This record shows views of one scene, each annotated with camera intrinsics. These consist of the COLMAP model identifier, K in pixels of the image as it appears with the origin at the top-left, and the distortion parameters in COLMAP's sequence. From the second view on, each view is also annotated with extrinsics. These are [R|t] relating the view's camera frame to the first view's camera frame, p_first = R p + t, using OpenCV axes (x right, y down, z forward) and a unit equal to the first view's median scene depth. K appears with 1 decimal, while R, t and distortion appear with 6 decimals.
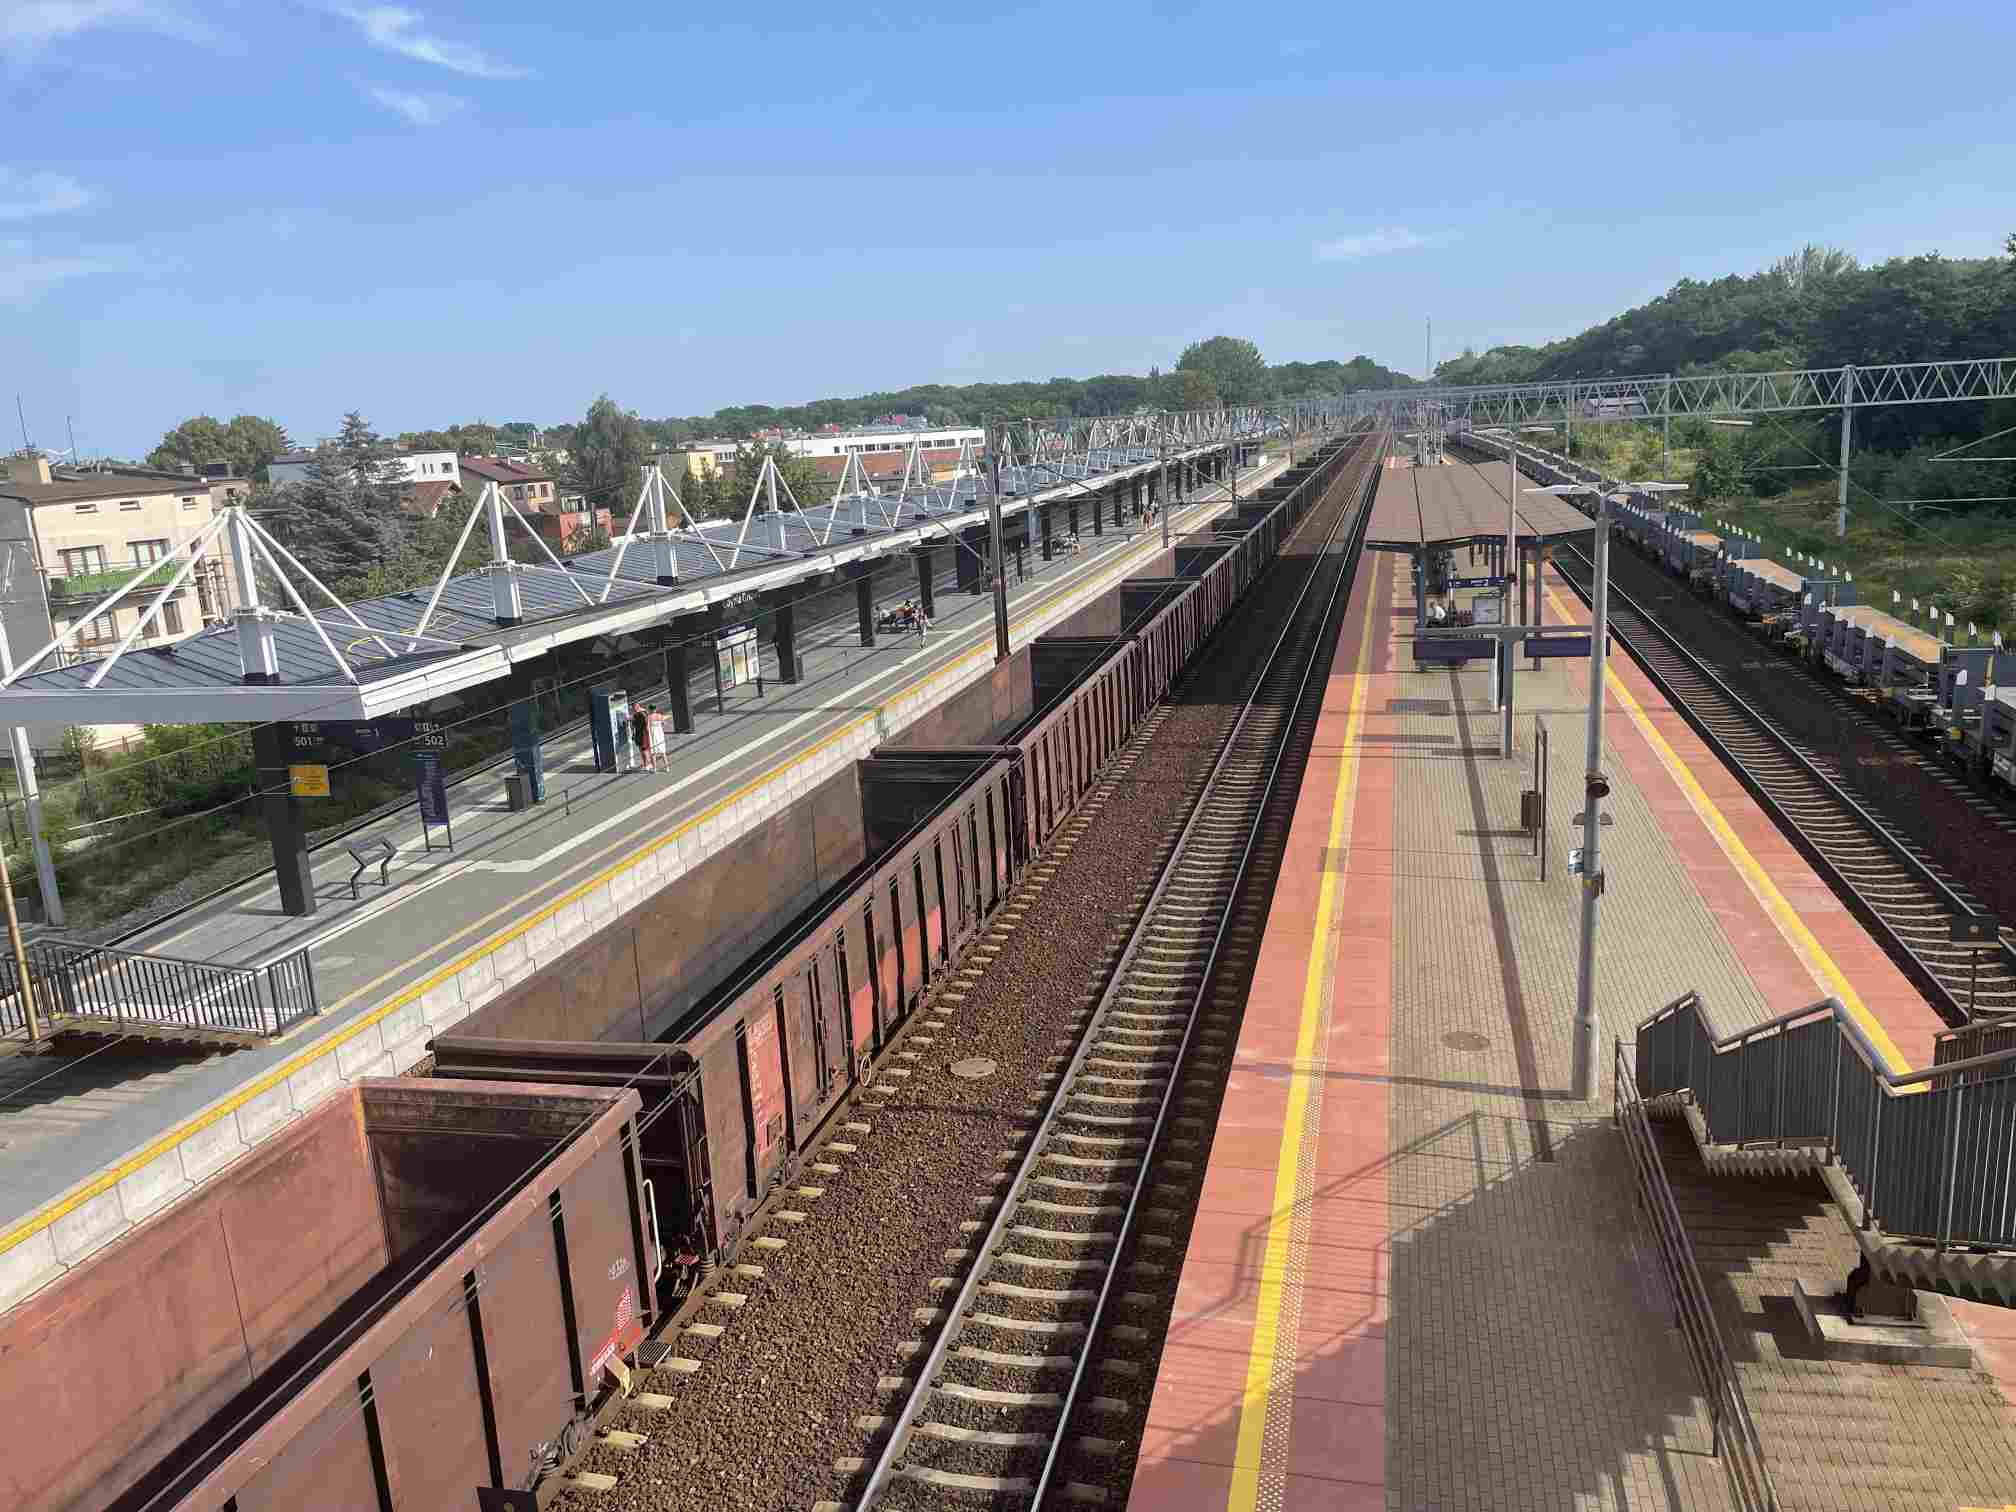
lens RADIAL K [[1554.1, 0, 1008.0], [0, 1554.1, 756.0], [0, 0, 1]] dist [0.003309, 0.001262]
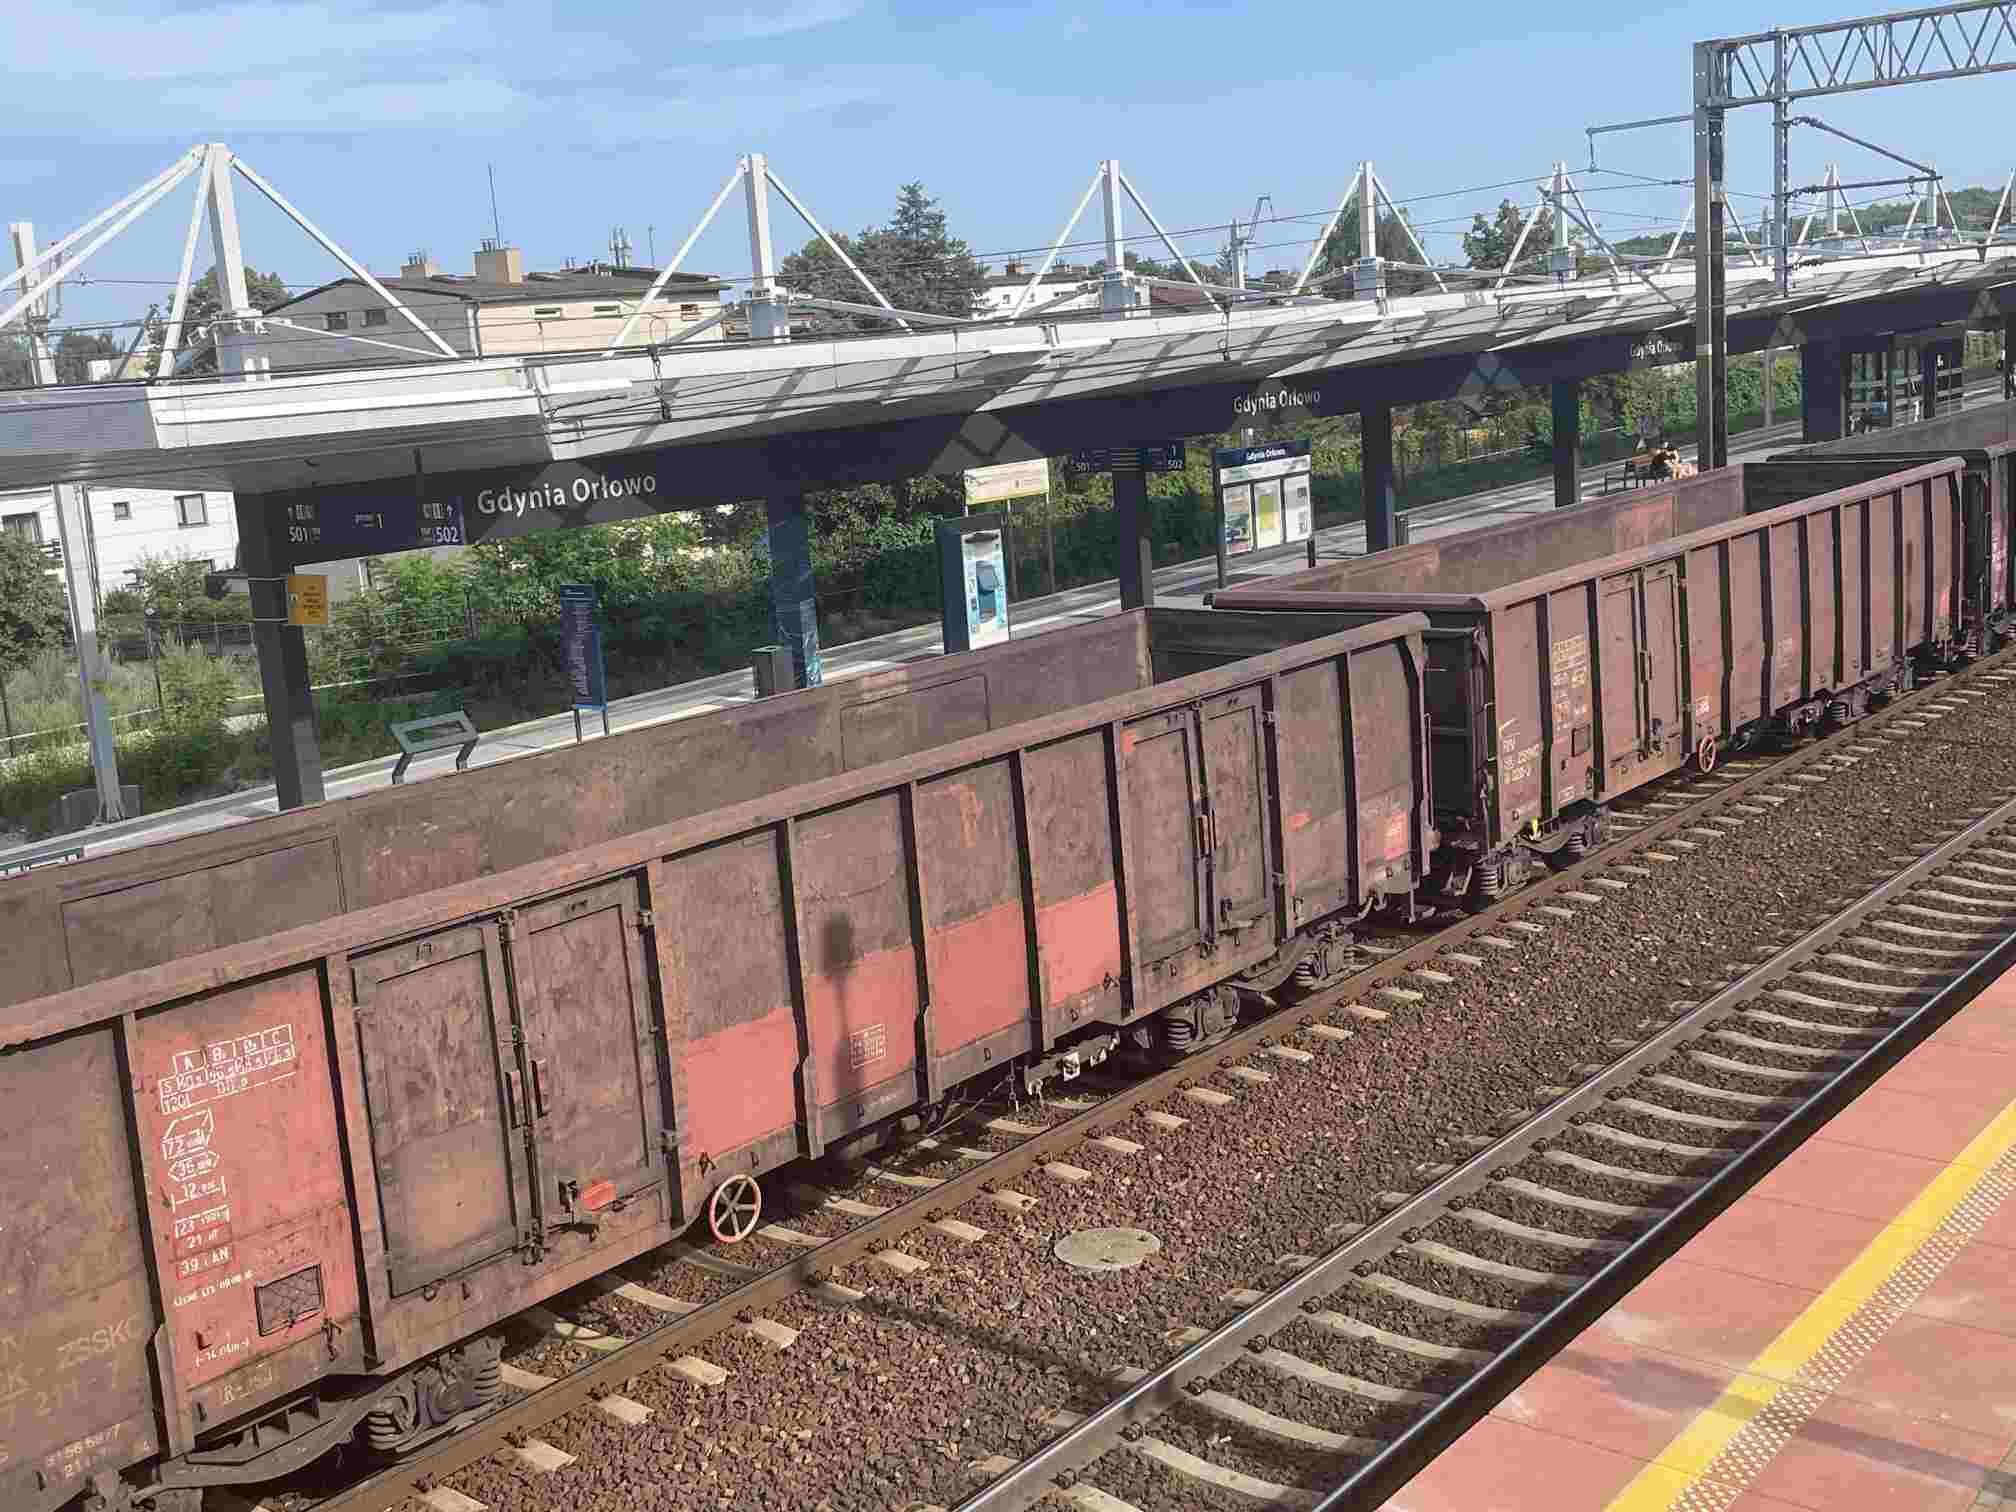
lens RADIAL K [[2237.6, 0, 1008.0], [0, 2237.6, 756.0], [0, 0, 1]] dist [0.023776, -0.029180]
pose [[0.899837, 0.072745, -0.430119, 0.189689], [-0.073485, 0.997185, 0.014915, 0.046188], [0.429993, 0.018186, 0.902649, 0.356344]]
